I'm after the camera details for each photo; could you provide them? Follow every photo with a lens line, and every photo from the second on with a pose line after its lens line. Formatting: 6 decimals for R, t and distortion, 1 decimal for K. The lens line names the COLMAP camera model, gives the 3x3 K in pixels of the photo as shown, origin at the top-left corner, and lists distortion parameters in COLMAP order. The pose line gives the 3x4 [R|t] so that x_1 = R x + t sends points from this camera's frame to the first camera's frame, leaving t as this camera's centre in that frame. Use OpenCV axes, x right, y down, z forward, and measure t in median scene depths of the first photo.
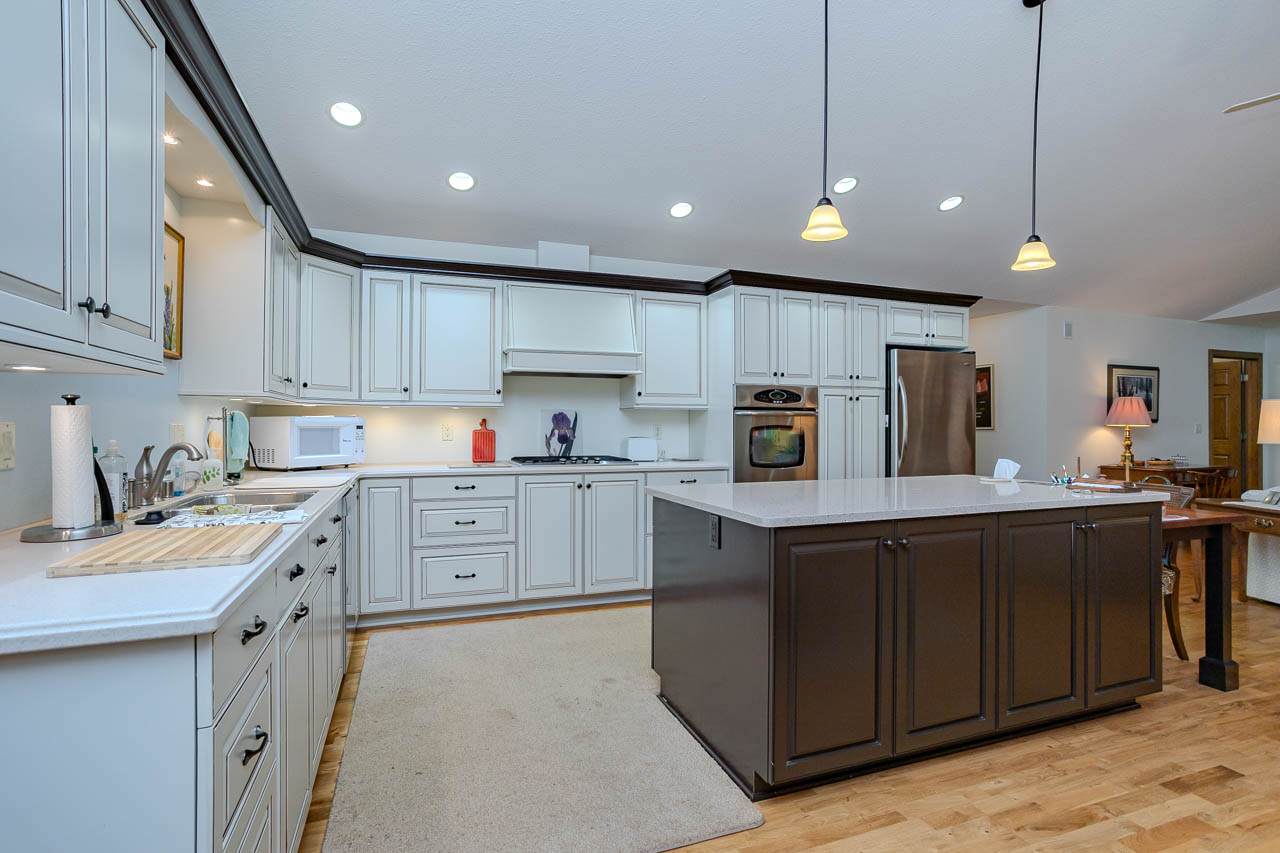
lens RADIAL K [[620.9, 0, 643.1], [0, 620.9, 424.5], [0, 0, 1]] dist [-0.058185, 0.037916]
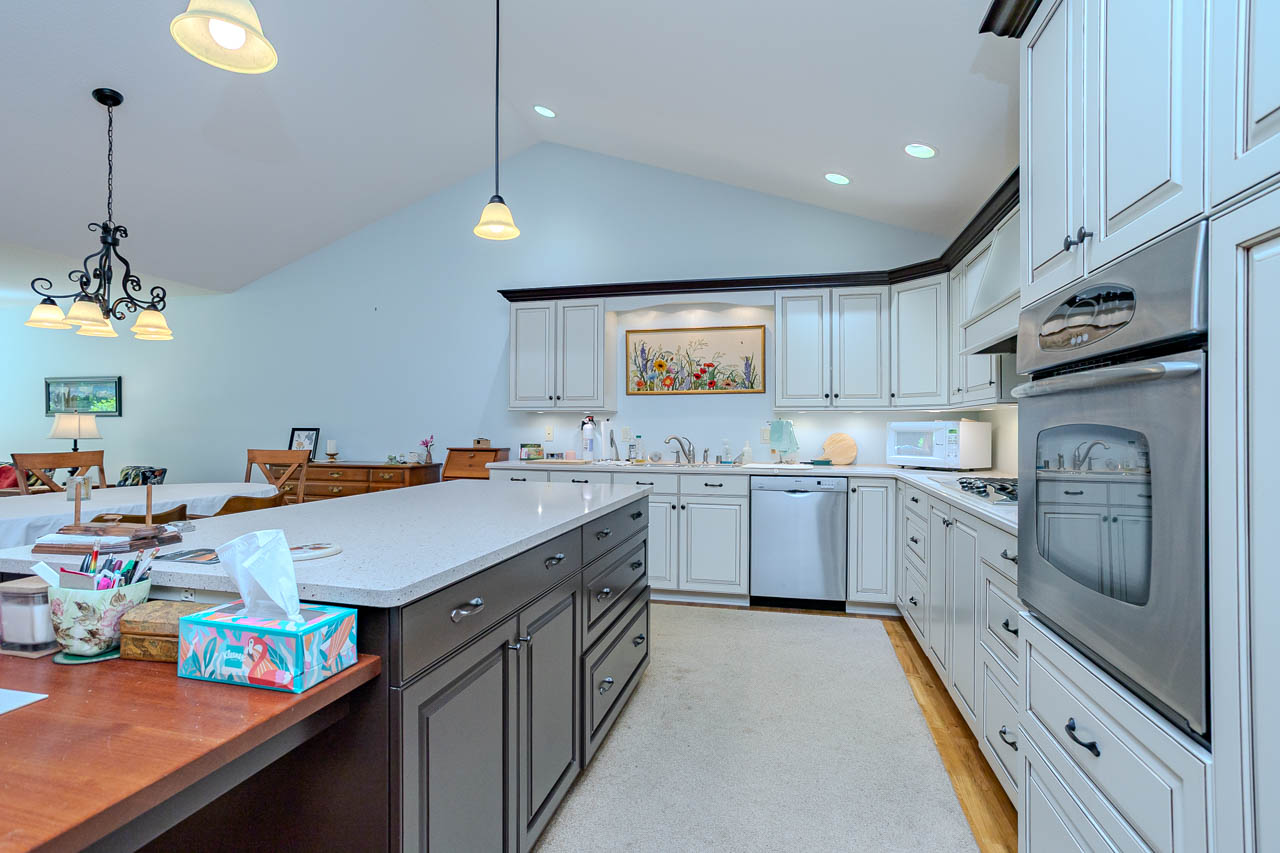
lens RADIAL K [[630.3, 0, 640.0], [0, 630.3, 426.5], [0, 0, 1]] dist [-0.001135, 0.001085]
pose [[-0.577713, -0.009770, -0.816182, 0.558677], [-0.006729, 0.999951, -0.007207, 0.005689], [0.816212, 0.001329, -0.577750, 0.998791]]
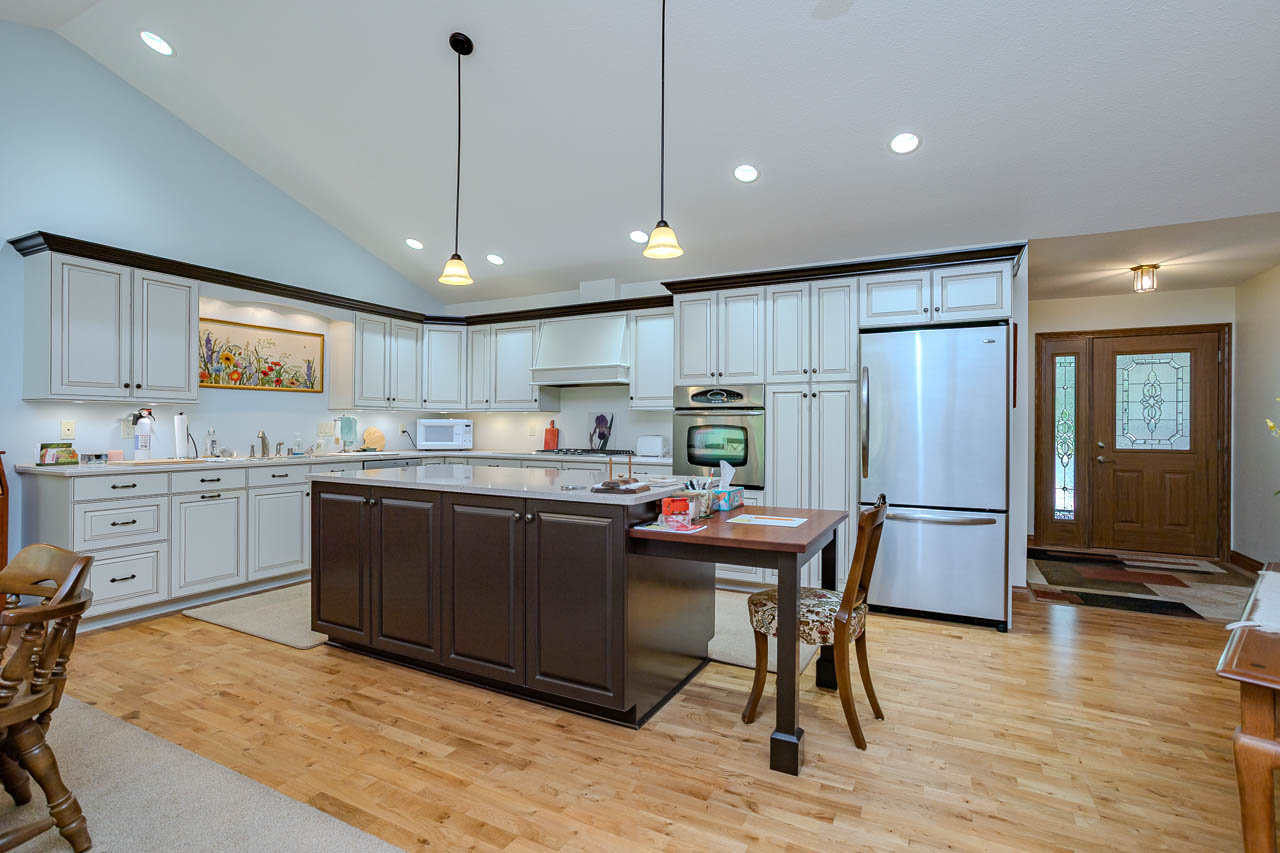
lens RADIAL K [[620.9, 0, 643.1], [0, 620.9, 424.5], [0, 0, 1]] dist [-0.058185, 0.037916]
pose [[0.668779, -0.001732, -0.743459, 0.886893], [-0.002918, 0.999983, -0.004955, 0.006451], [0.743456, 0.005483, 0.668763, 0.226998]]
